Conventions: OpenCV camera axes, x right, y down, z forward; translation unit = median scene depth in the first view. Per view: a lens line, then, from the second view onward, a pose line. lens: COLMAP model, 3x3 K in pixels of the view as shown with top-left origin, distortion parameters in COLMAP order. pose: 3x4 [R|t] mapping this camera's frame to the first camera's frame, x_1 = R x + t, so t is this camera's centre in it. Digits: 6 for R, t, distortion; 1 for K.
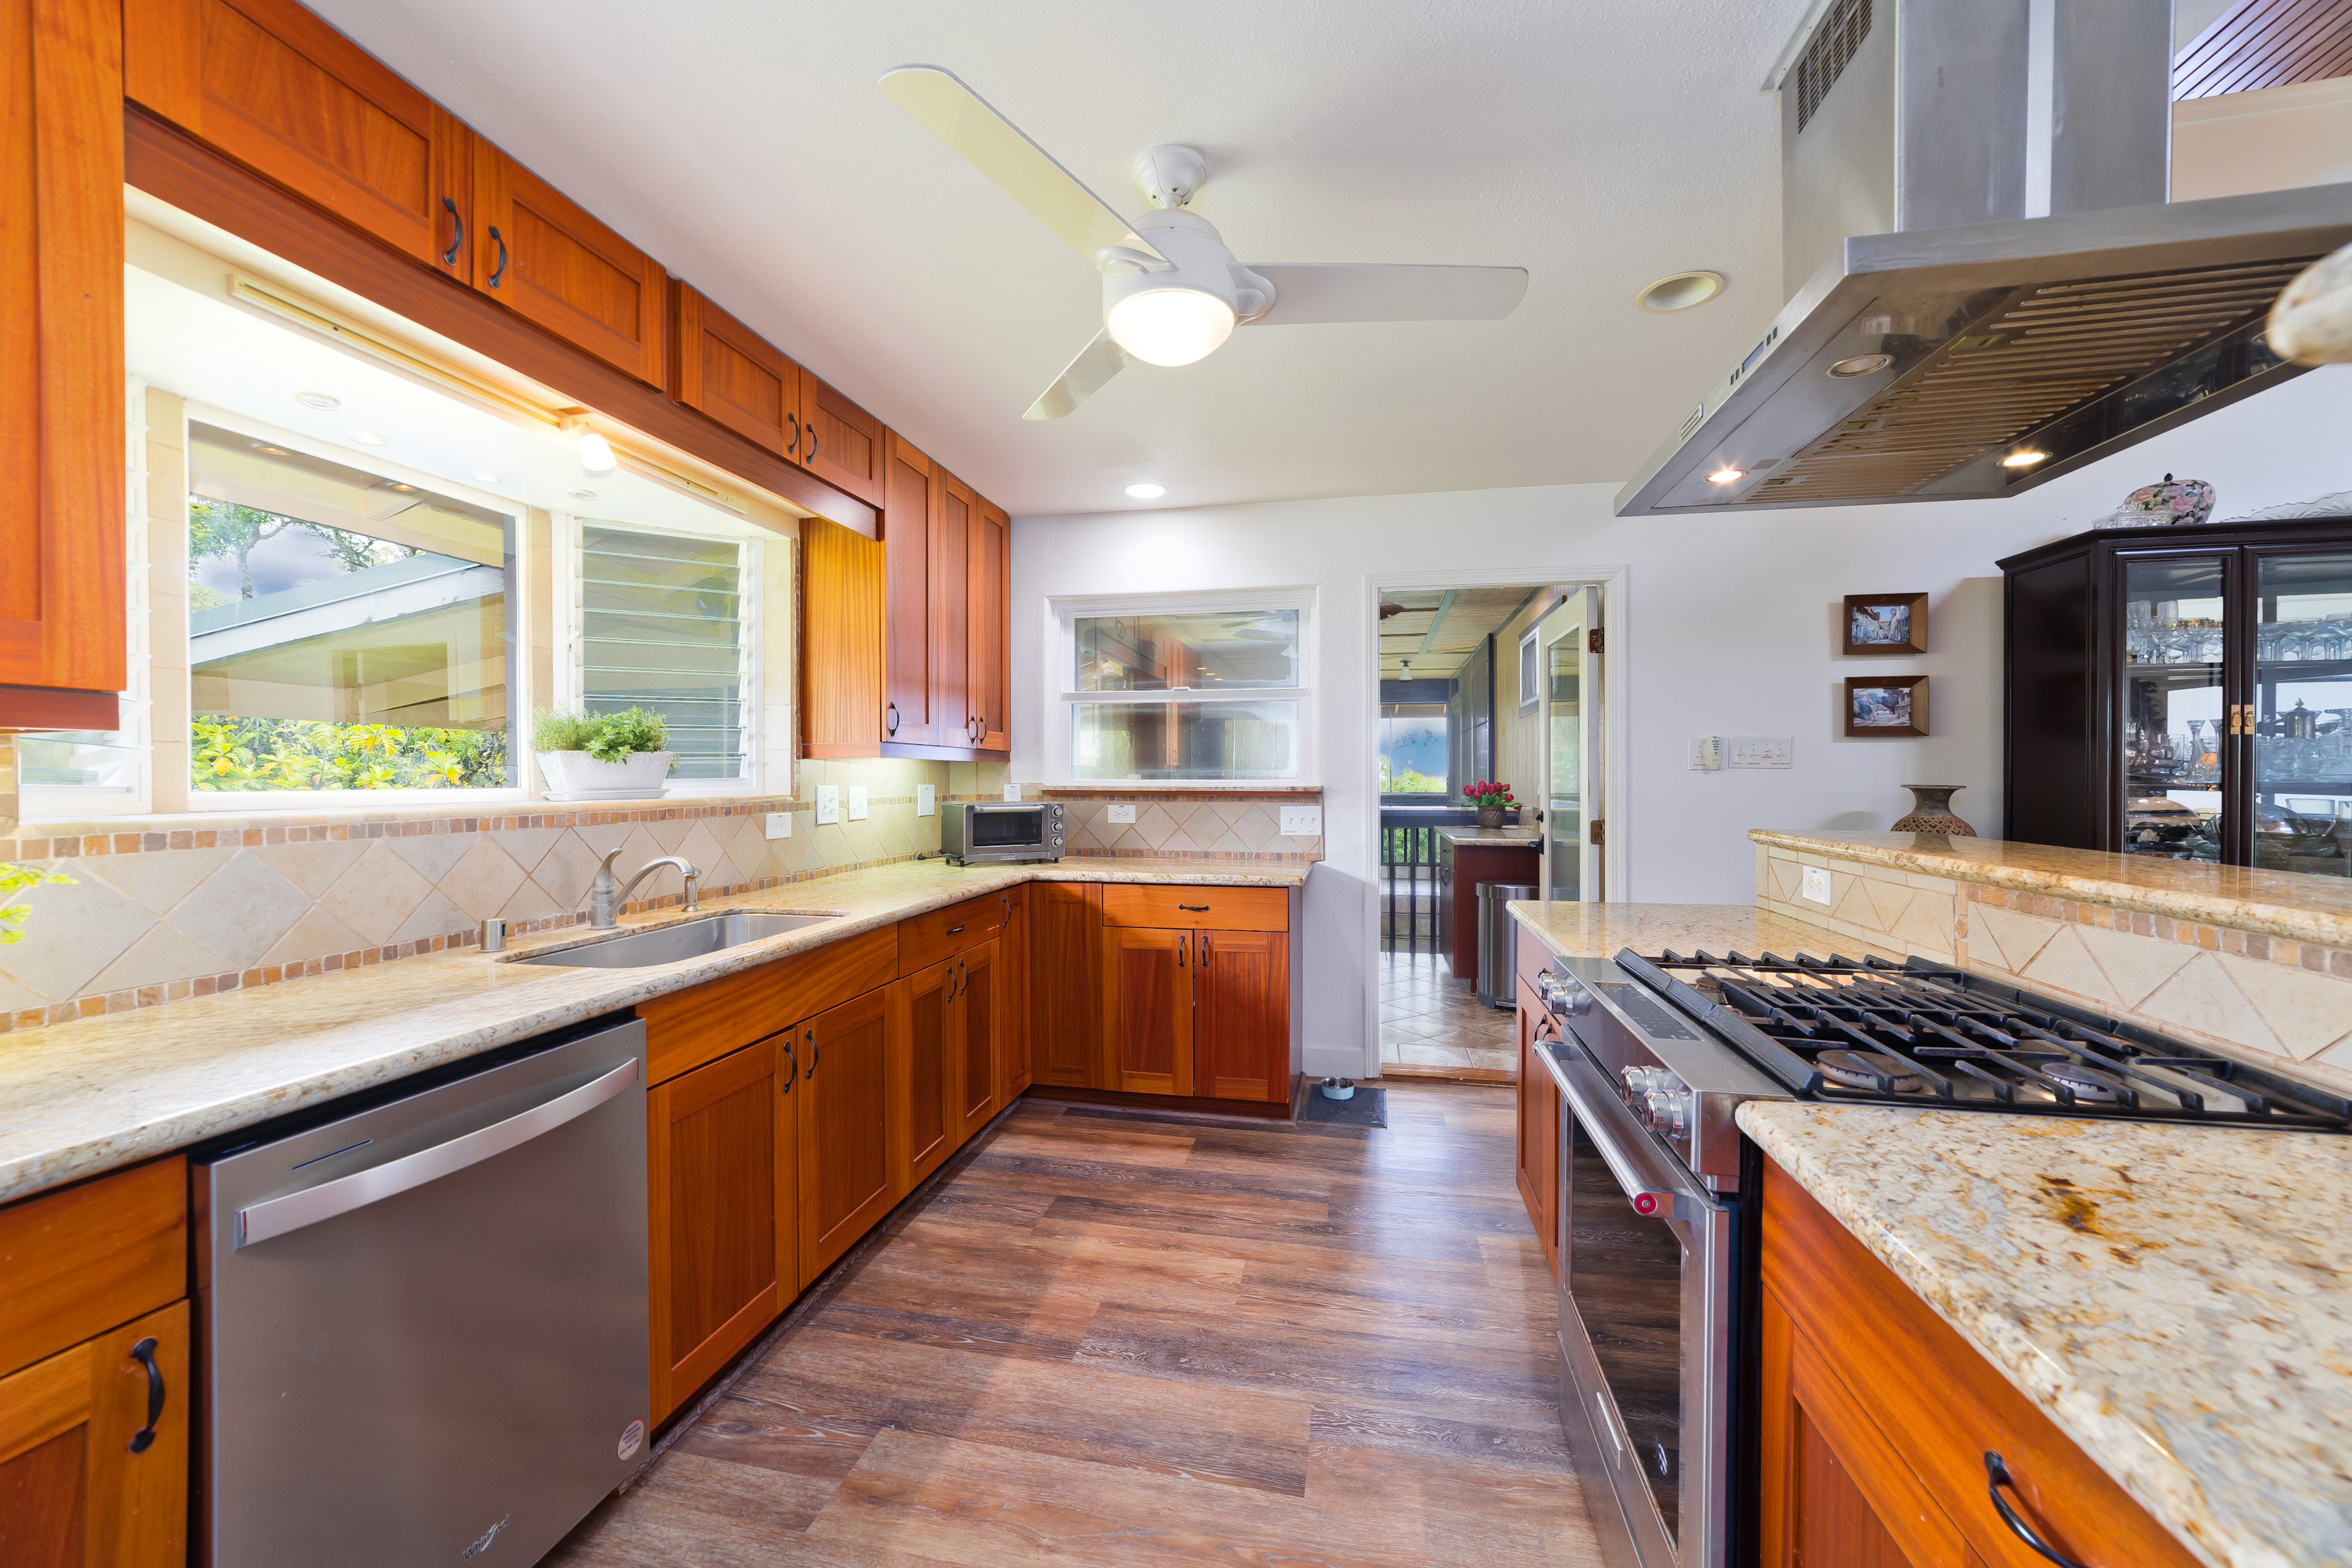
lens RADIAL K [[894.8, 0, 1168.2], [0, 894.8, 778.5], [0, 0, 1]] dist [0.000655, 0.000146]
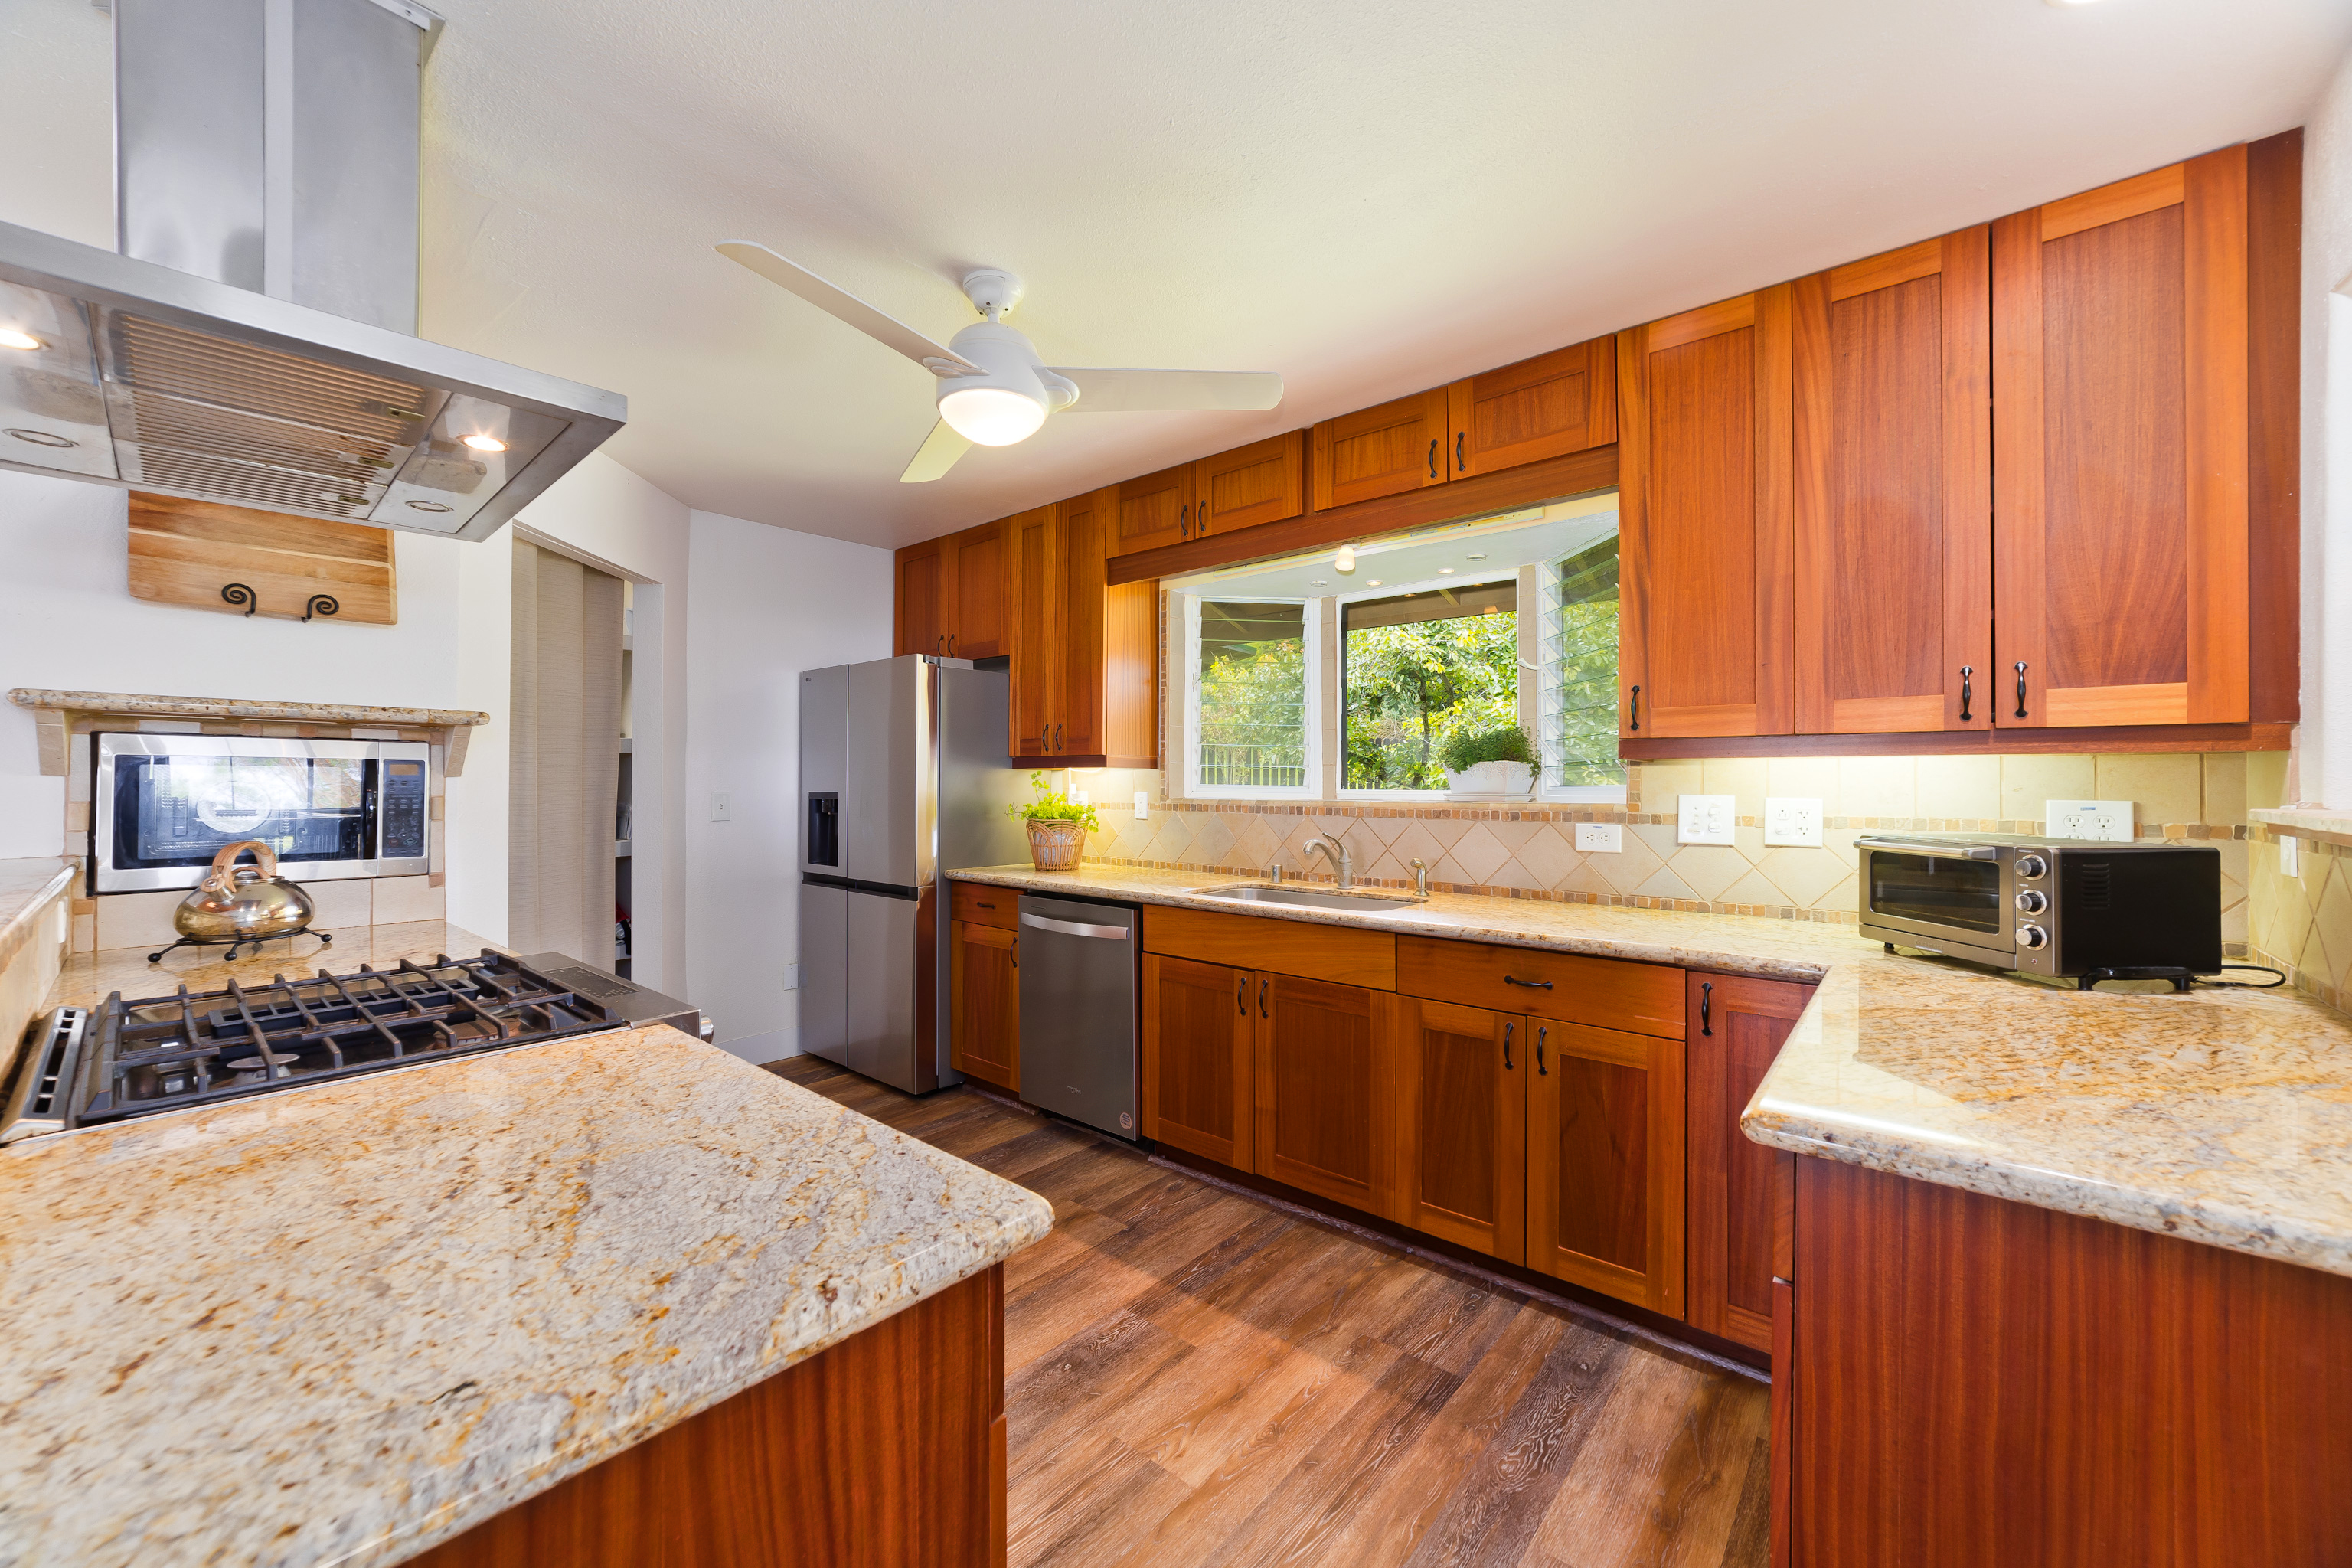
lens RADIAL K [[894.8, 0, 1167.0], [0, 894.8, 785.0], [0, 0, 1]] dist [0.000655, 0.000146]
pose [[-0.474948, 0.005036, -0.880000, 0.765051], [-0.001601, 0.999977, 0.006586, -0.007239], [0.880012, 0.004537, -0.474929, 1.425719]]
